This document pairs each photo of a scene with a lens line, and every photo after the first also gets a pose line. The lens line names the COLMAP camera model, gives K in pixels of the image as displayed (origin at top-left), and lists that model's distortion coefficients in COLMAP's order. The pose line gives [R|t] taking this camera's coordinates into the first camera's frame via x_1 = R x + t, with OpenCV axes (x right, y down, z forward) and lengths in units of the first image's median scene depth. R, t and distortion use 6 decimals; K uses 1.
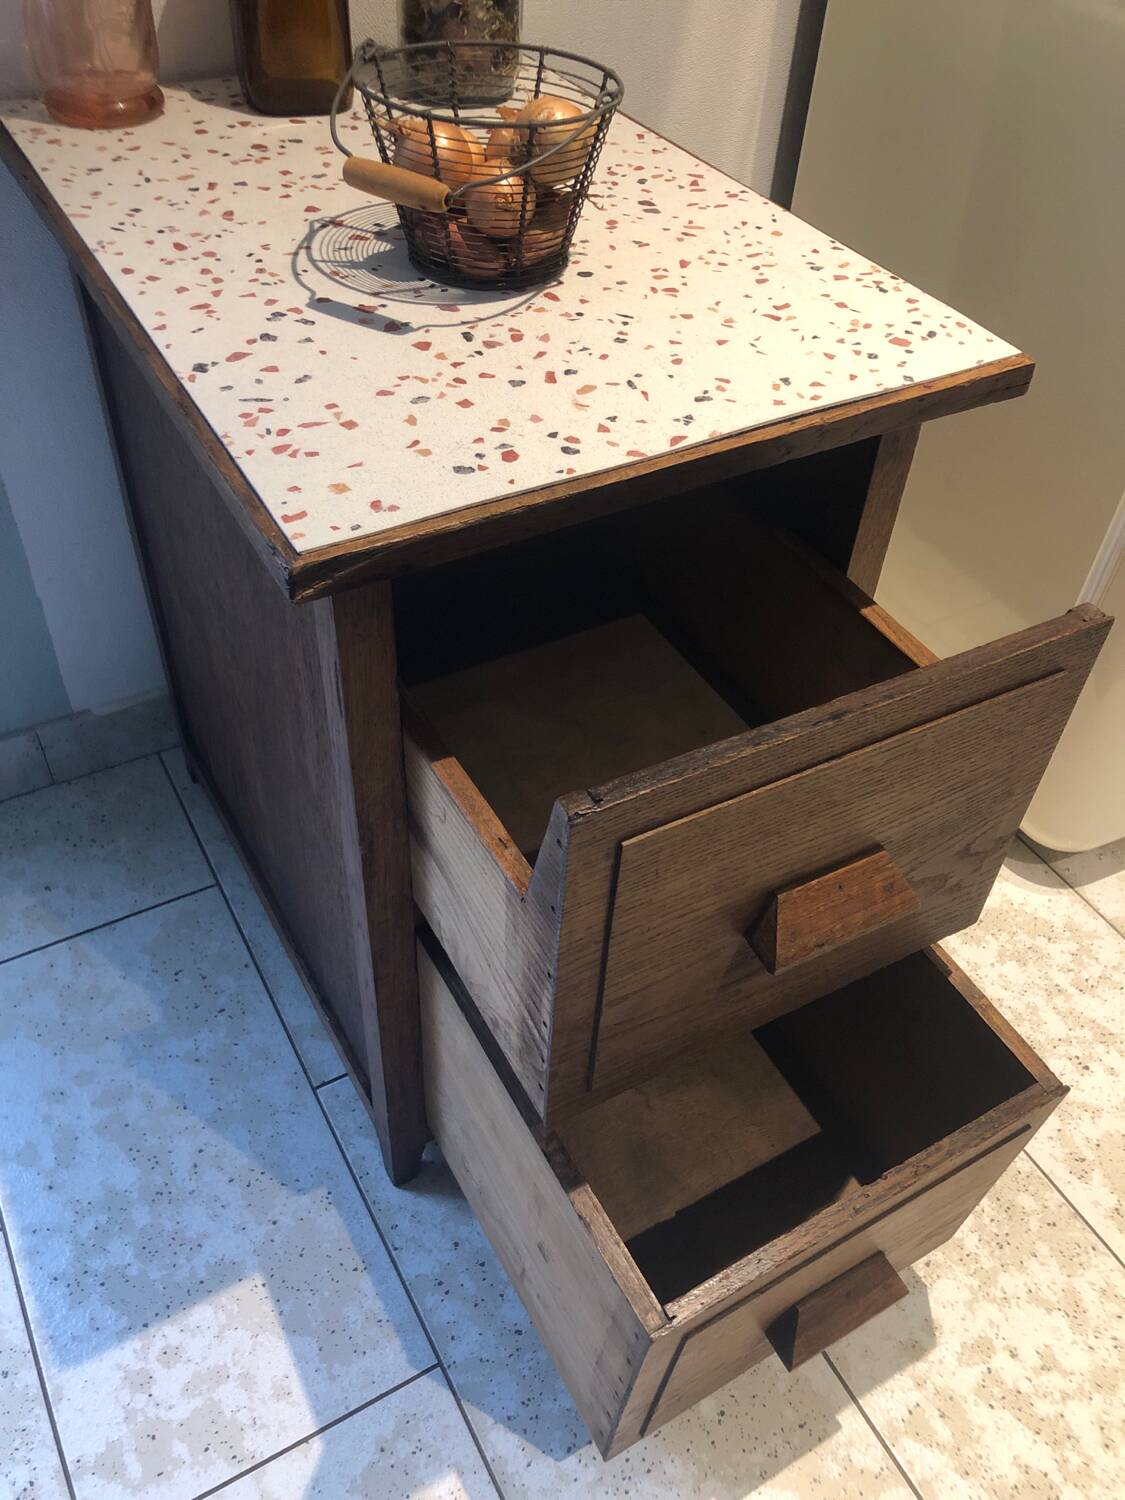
lens RADIAL K [[1224.8, 0, 562.0], [0, 1224.8, 760.9], [0, 0, 1]] dist [0.002790, 0.013273]
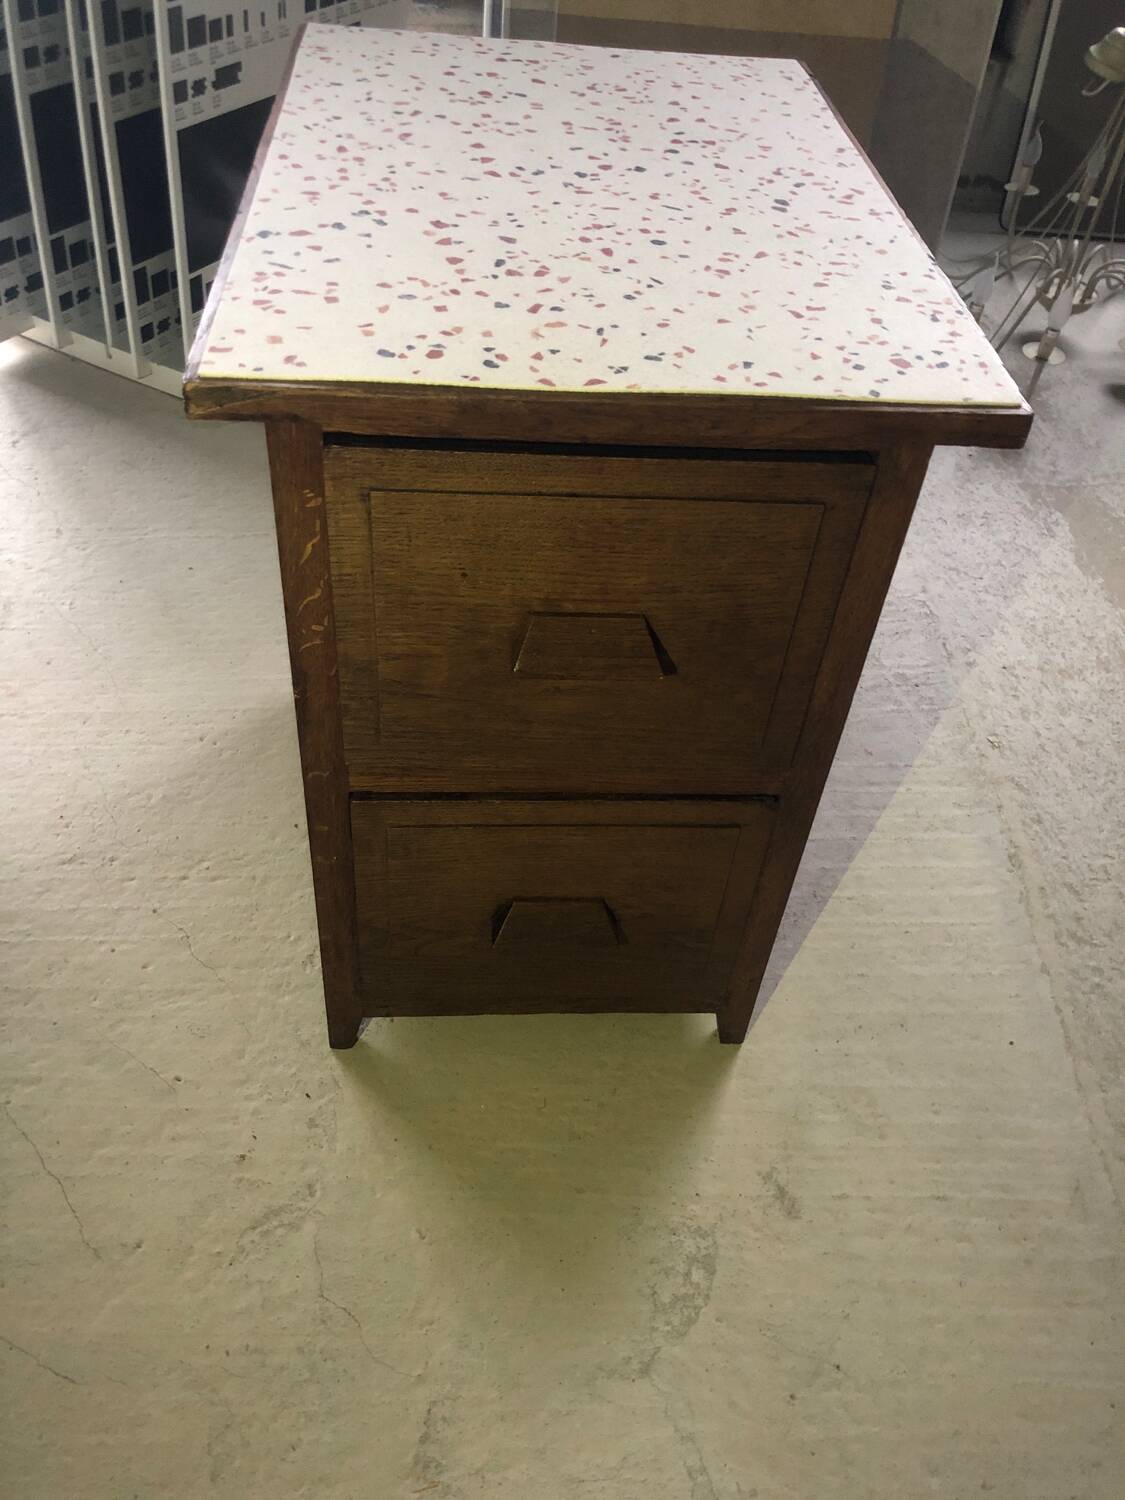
lens RADIAL K [[1224.8, 0, 575.0], [0, 1224.8, 749.7], [0, 0, 1]] dist [0.002790, 0.013273]
pose [[0.898241, 0.322099, -0.299023, 0.426534], [-0.334389, 0.942375, 0.010619, 0.024837], [0.285212, 0.090452, 0.954187, 0.021326]]
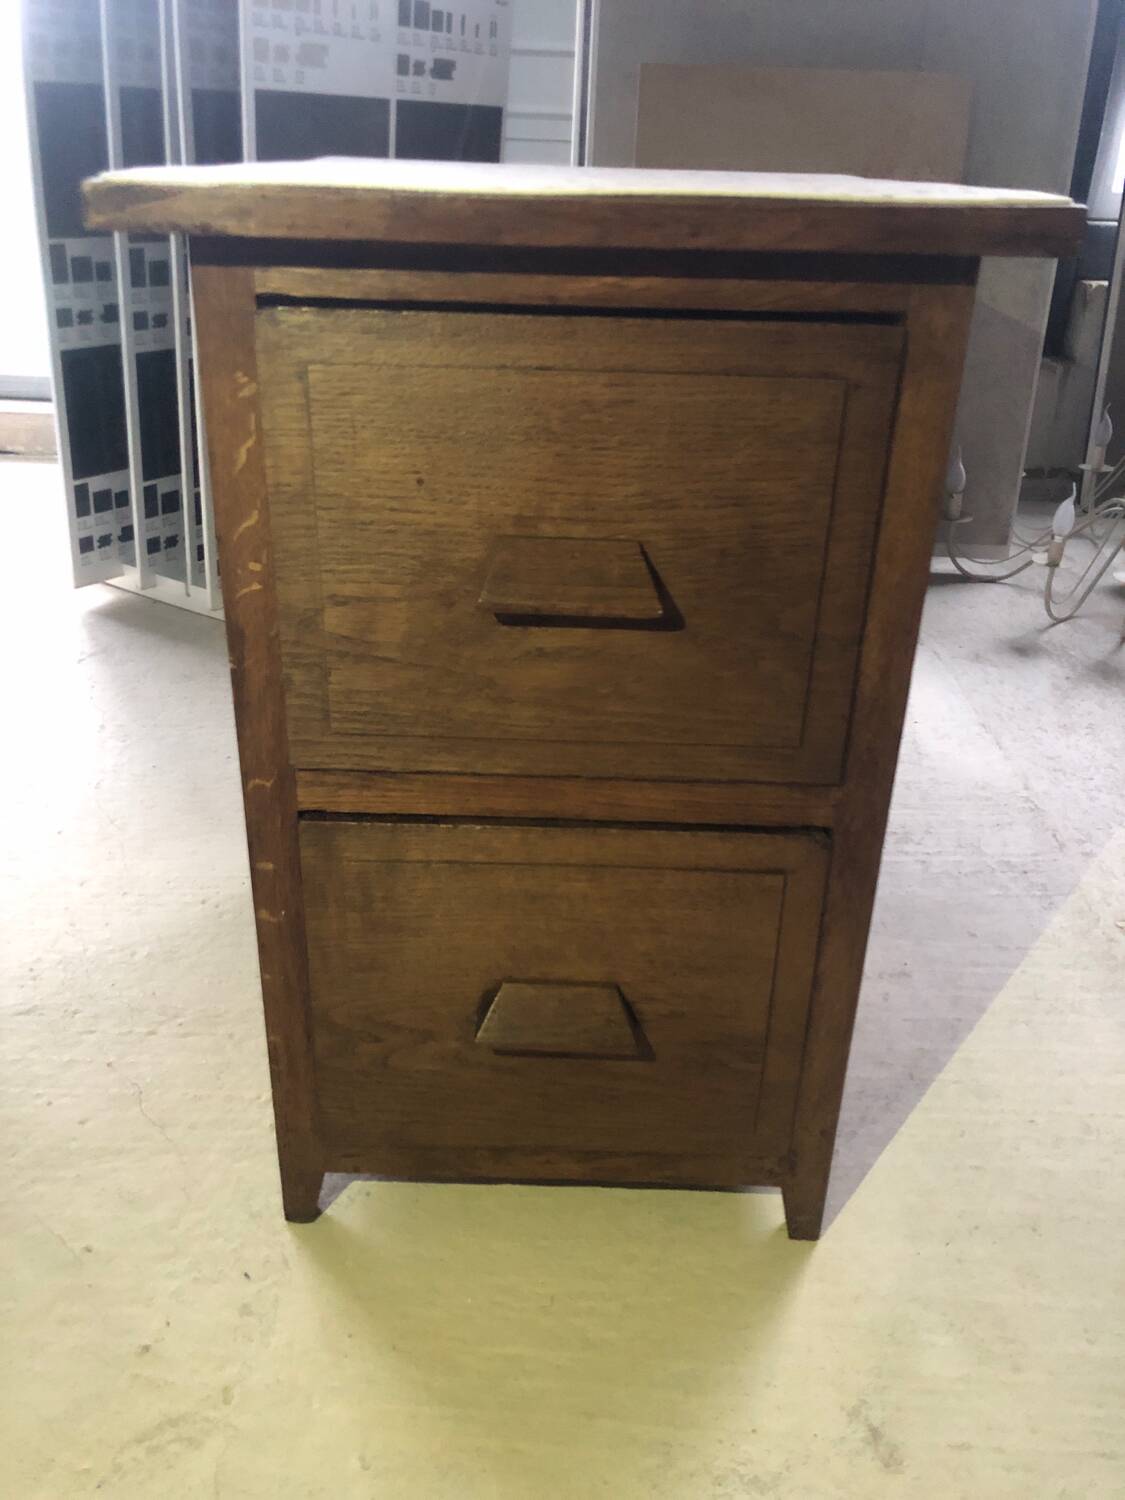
lens RADIAL K [[1224.8, 0, 576.7], [0, 1224.8, 749.8], [0, 0, 1]] dist [0.002790, 0.013273]
pose [[0.860844, 0.203153, -0.466558, 0.532534], [-0.350641, 0.901257, -0.254532, 0.290382], [0.368780, 0.382707, 0.847075, 0.343973]]
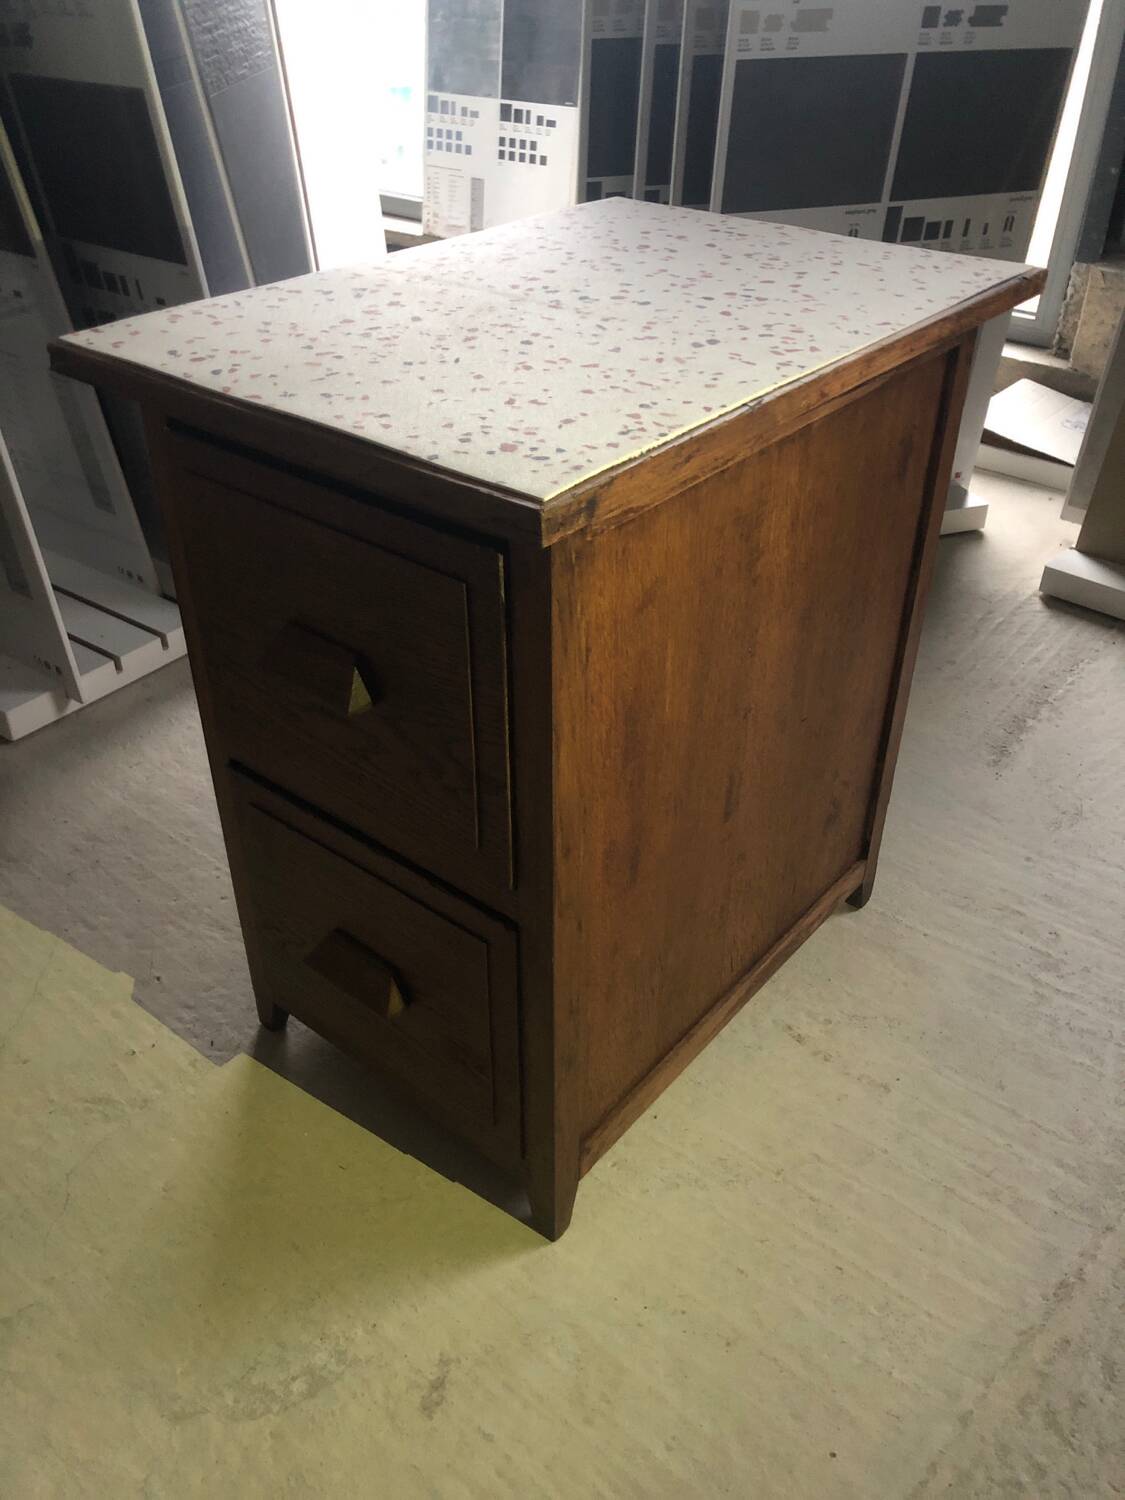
lens RADIAL K [[1224.8, 0, 576.2], [0, 1224.8, 745.8], [0, 0, 1]] dist [0.002790, 0.013273]
pose [[0.359572, 0.490800, -0.793614, 1.137432], [-0.649775, 0.742104, 0.164543, -0.354068], [0.669702, 0.456505, 0.585749, 0.576517]]
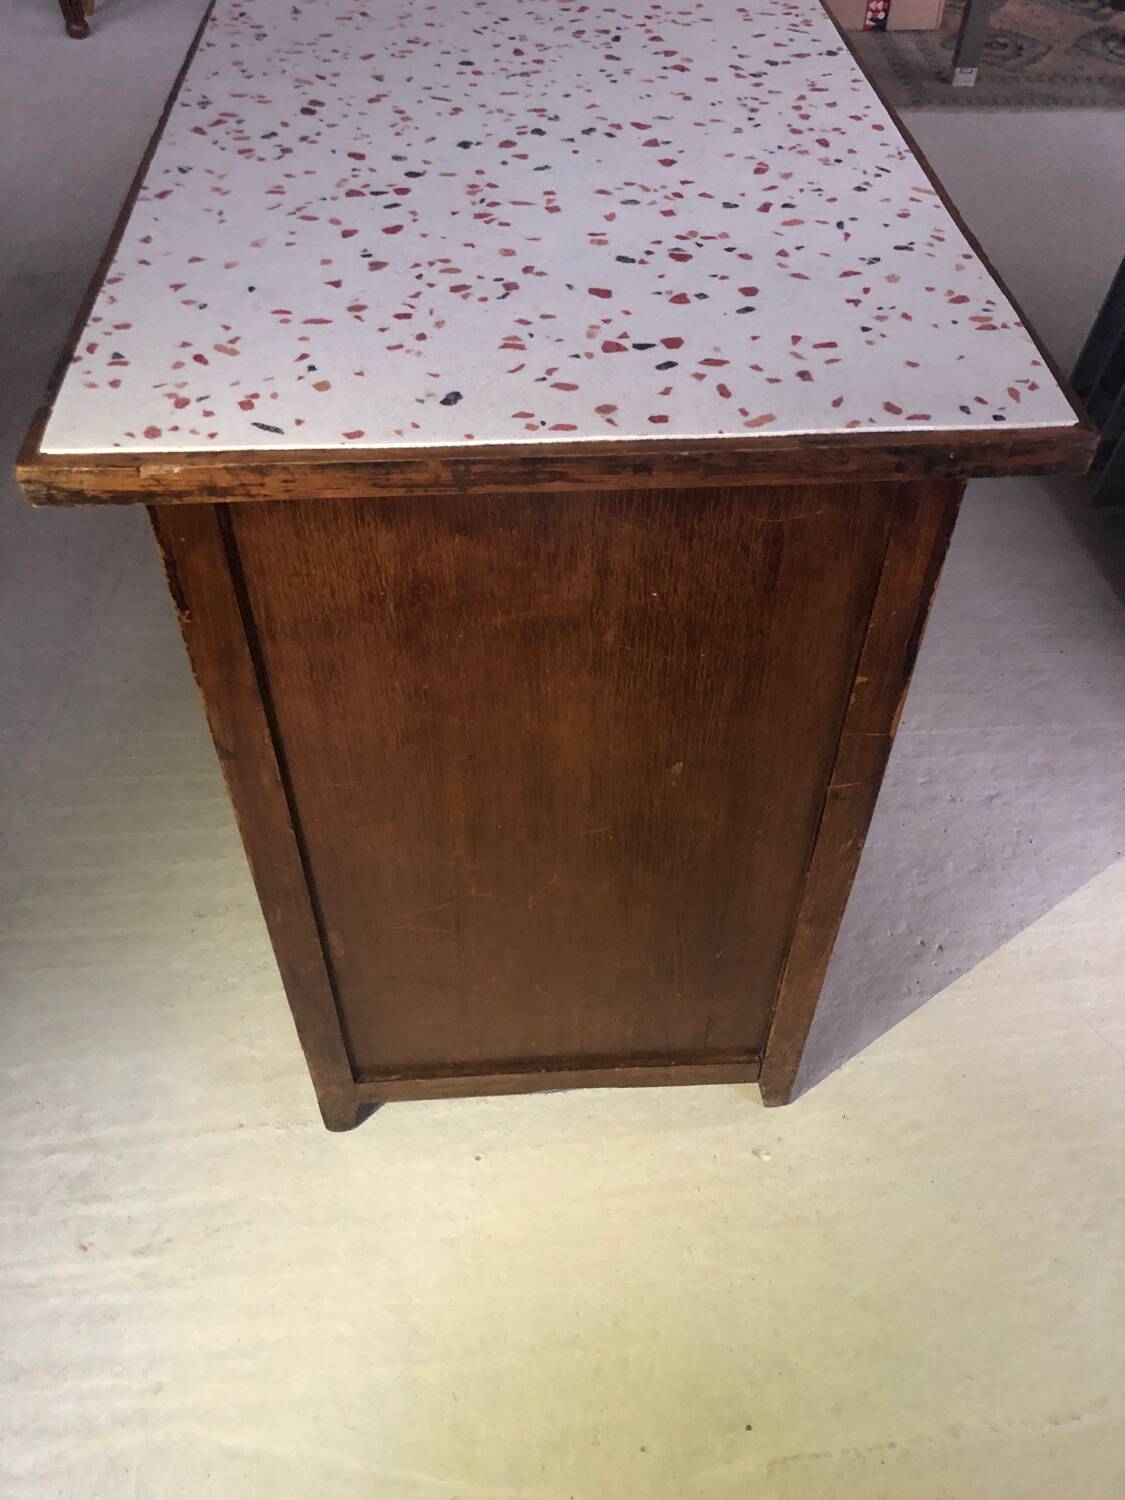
lens RADIAL K [[1224.8, 0, 575.9], [0, 1224.8, 754.9], [0, 0, 1]] dist [0.002790, 0.013273]
pose [[-0.896324, -0.363885, 0.253358, -0.584304], [0.270455, 0.004118, 0.962724, -1.466424], [-0.351364, 0.931435, 0.094724, 1.494789]]
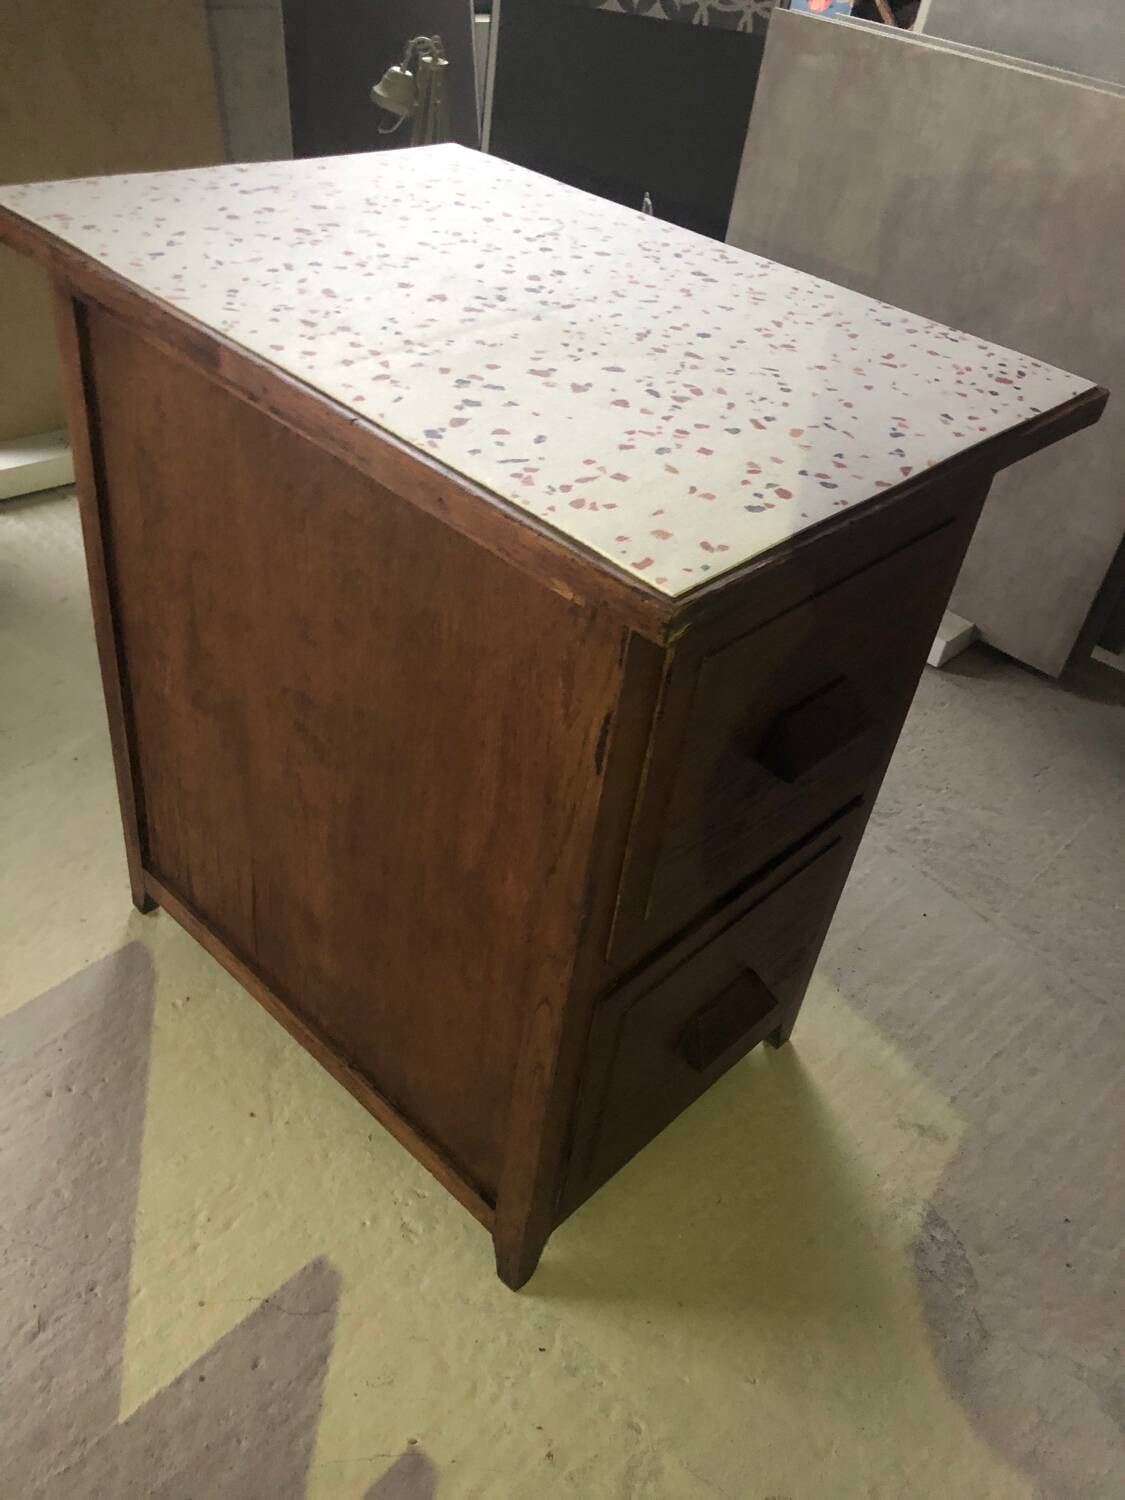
lens RADIAL K [[1224.8, 0, 569.3], [0, 1224.8, 748.1], [0, 0, 1]] dist [0.002790, 0.013273]
pose [[0.955723, -0.126010, 0.265924, -0.434198], [0.148759, 0.986592, -0.067132, 0.004783], [-0.253899, 0.103718, 0.961654, 0.060244]]
